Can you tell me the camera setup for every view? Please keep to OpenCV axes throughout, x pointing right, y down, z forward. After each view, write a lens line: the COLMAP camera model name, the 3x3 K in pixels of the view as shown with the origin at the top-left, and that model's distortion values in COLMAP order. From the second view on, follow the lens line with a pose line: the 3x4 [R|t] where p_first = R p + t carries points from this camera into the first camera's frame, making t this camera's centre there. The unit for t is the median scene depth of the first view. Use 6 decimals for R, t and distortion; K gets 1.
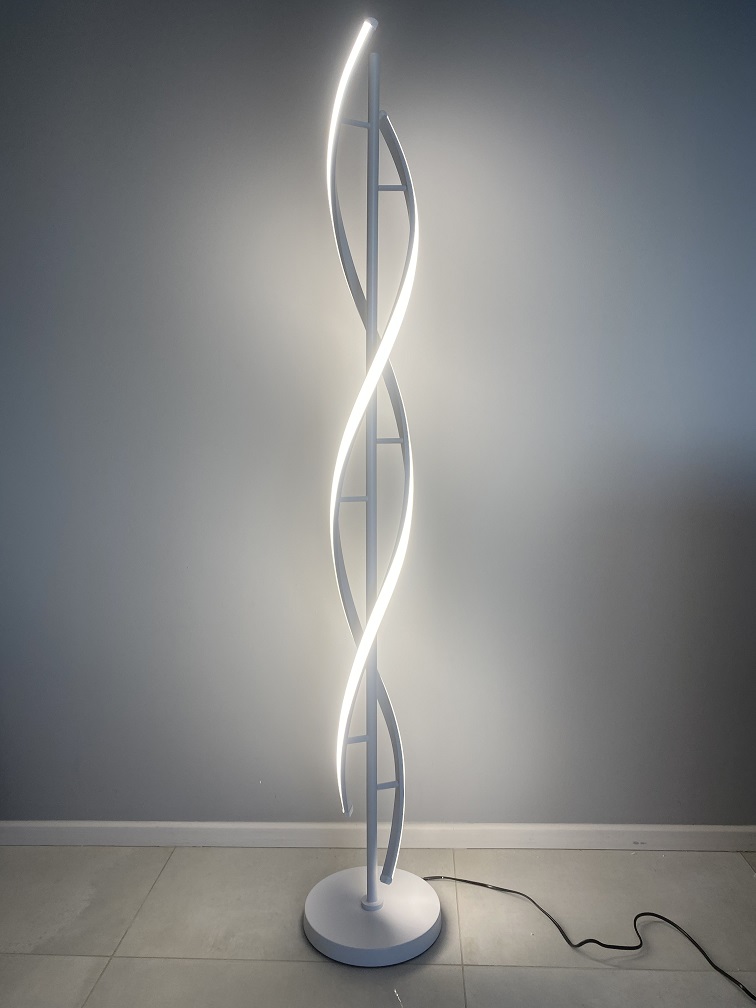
lens RADIAL K [[765.2, 0, 373.5], [0, 765.2, 509.1], [0, 0, 1]] dist [0.009372, -0.002185]
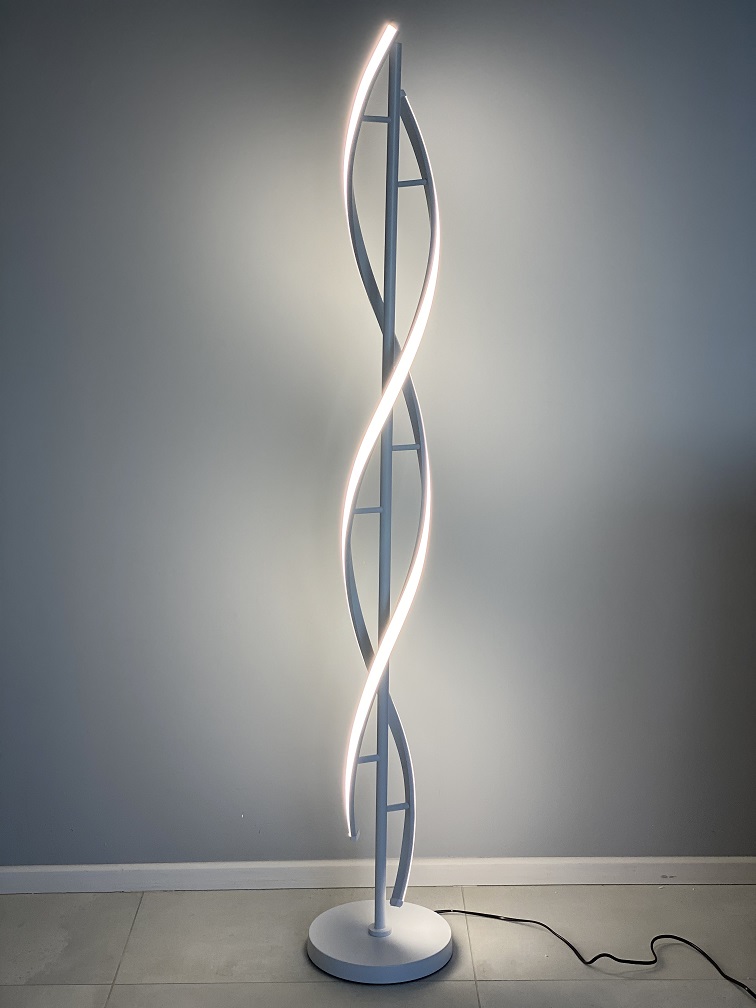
lens RADIAL K [[1510.9, 0, 384.7], [0, 1510.9, 506.0], [0, 0, 1]] dist [0.093878, 0.000000]
pose [[0.997244, 0.002524, 0.074152, -0.139376], [-0.008489, 0.996740, 0.080234, -0.163288], [-0.073707, -0.080642, 0.994014, -0.843346]]
